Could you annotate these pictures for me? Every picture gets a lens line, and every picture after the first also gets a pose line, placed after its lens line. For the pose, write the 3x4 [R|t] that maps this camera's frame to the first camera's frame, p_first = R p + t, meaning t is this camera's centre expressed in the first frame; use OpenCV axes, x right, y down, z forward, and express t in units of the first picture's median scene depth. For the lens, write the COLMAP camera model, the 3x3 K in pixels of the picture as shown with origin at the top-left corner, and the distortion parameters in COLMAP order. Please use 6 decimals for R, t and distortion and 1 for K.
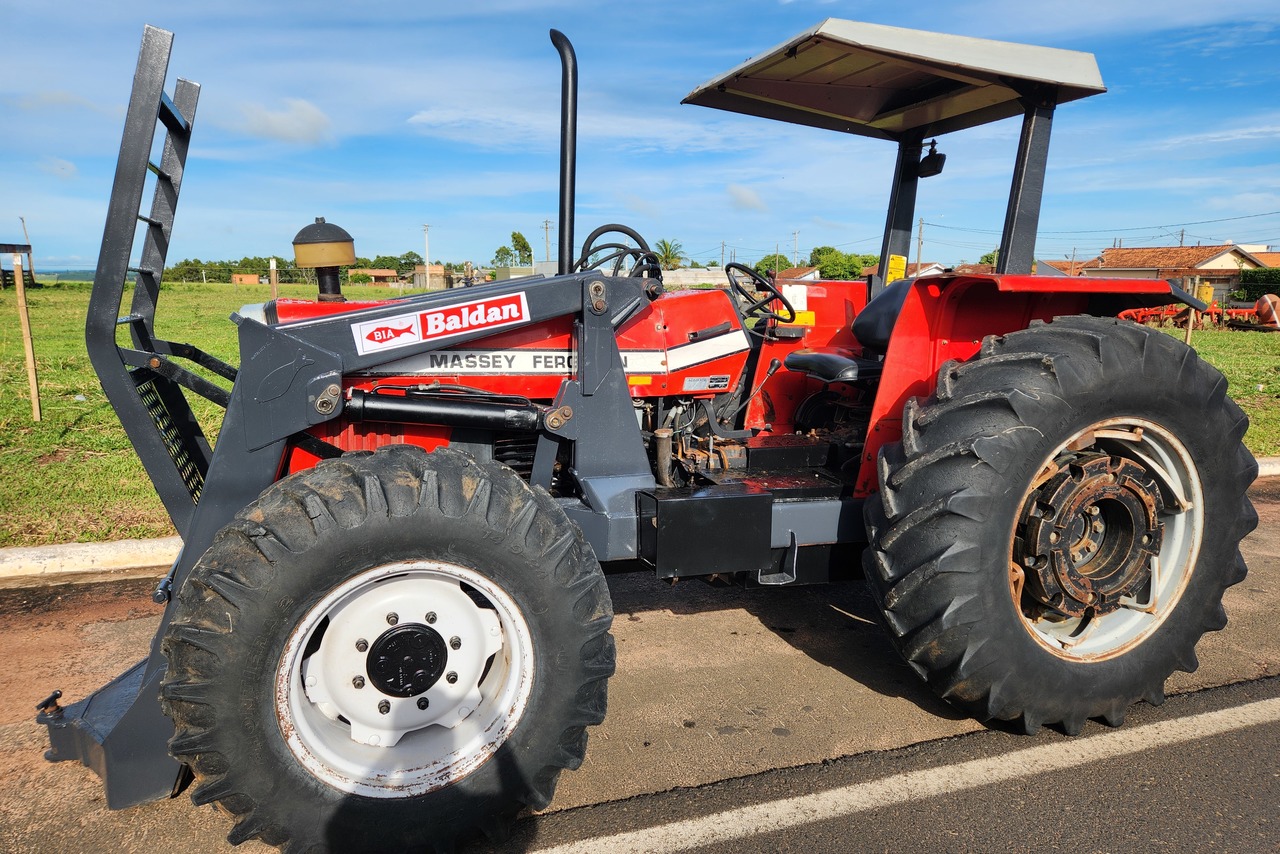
lens RADIAL K [[853.4, 0, 613.0], [0, 853.4, 439.0], [0, 0, 1]] dist [0.079375, -0.064022]
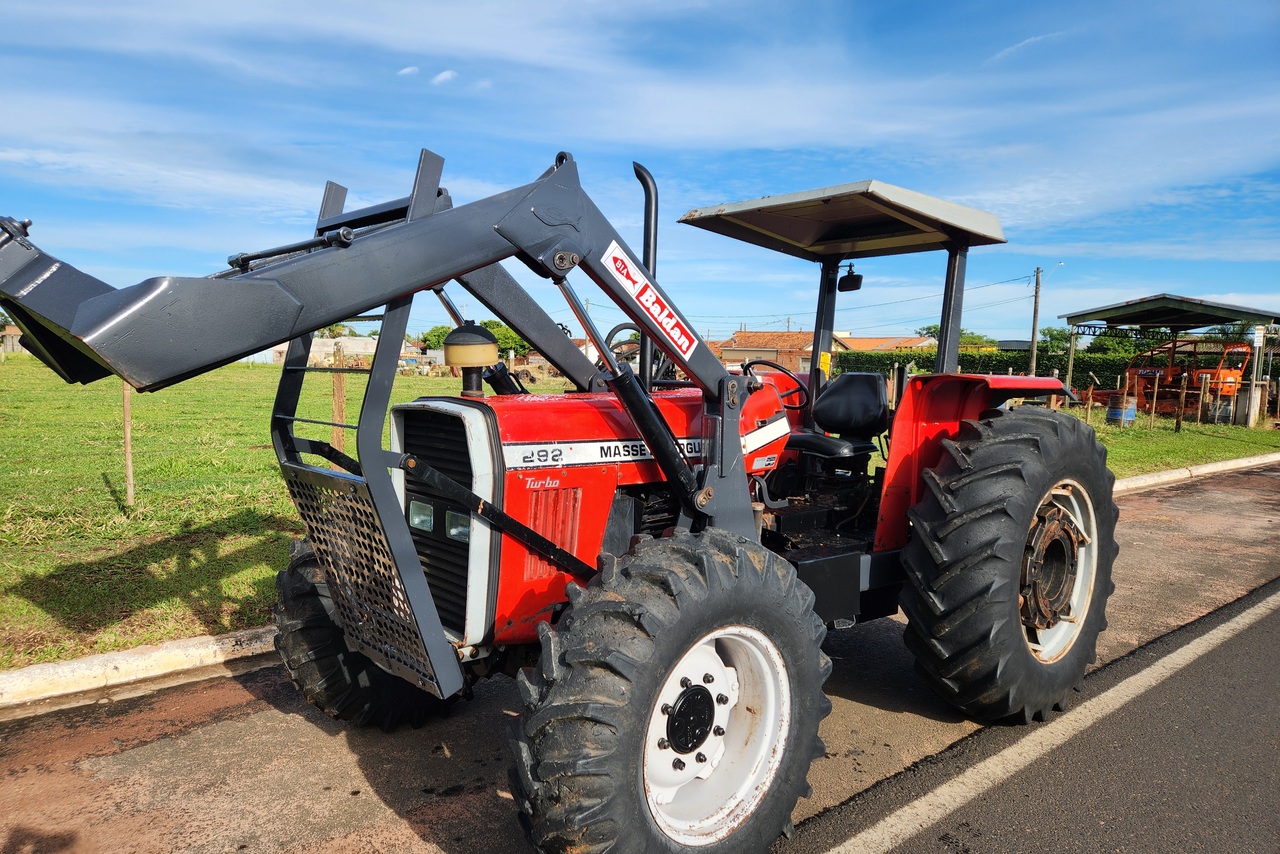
lens RADIAL K [[867.0, 0, 577.4], [0, 867.0, 446.0], [0, 0, 1]] dist [0.089092, -0.070383]
pose [[0.933086, -0.025563, 0.358743, -0.617066], [0.051116, 0.996771, -0.061927, -0.028671], [-0.356002, 0.076121, 0.931380, -0.032744]]
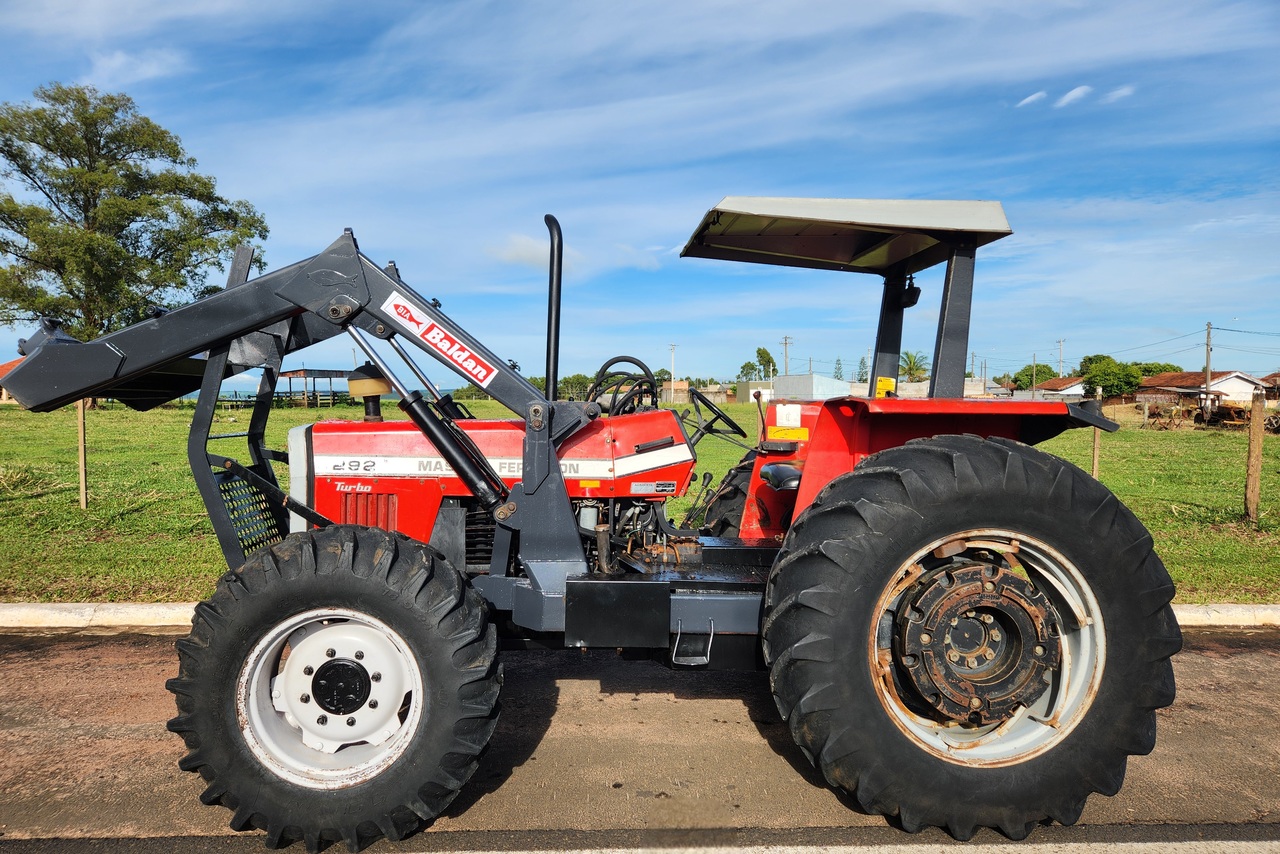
lens RADIAL K [[853.4, 0, 613.0], [0, 853.4, 439.0], [0, 0, 1]] dist [0.079375, -0.064022]
pose [[0.953585, 0.006420, -0.301056, 0.450126], [-0.045433, 0.991395, -0.122769, 0.016574], [0.297677, 0.130748, 0.945671, -0.157140]]
